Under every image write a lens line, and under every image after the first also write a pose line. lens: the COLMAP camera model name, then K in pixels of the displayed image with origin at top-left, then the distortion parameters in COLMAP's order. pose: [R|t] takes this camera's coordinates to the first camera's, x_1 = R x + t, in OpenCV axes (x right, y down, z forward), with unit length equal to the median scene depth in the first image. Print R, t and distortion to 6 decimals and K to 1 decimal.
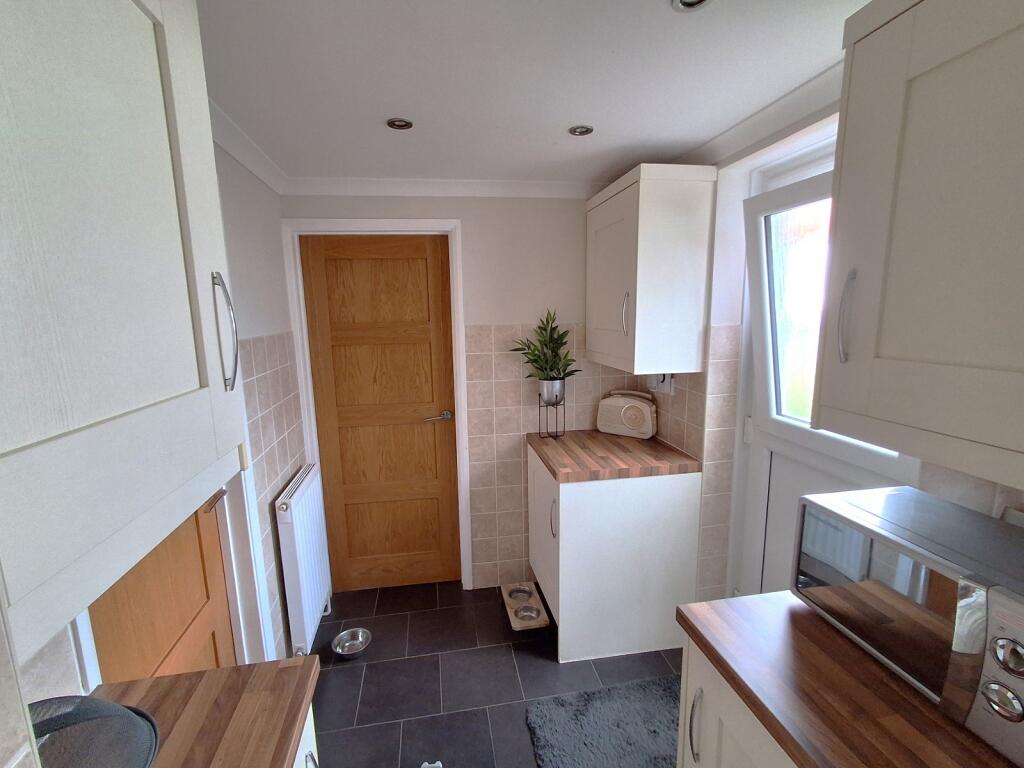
lens RADIAL K [[466.4, 0, 516.5], [0, 466.4, 383.2], [0, 0, 1]] dist [-0.002605, 0.000415]
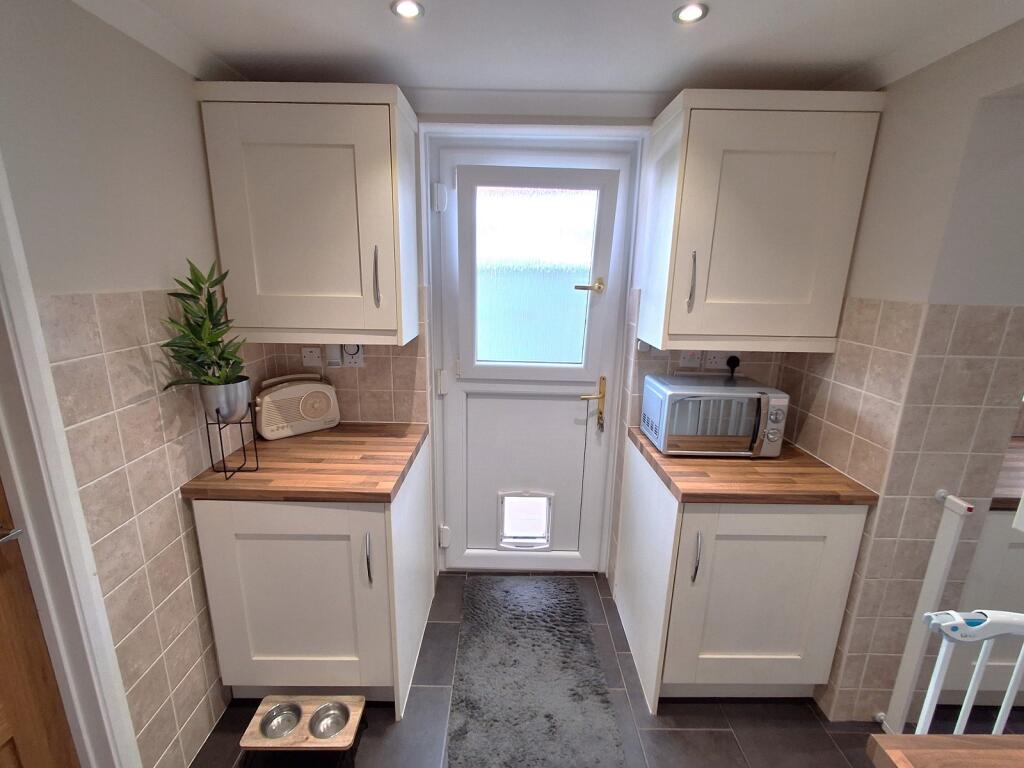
lens RADIAL K [[466.4, 0, 512.2], [0, 466.4, 383.8], [0, 0, 1]] dist [-0.002605, 0.000415]
pose [[0.177555, -0.217193, 0.959845, -0.438189], [0.132623, 0.971725, 0.195348, -0.073149], [-0.975134, 0.092612, 0.201339, 0.516370]]
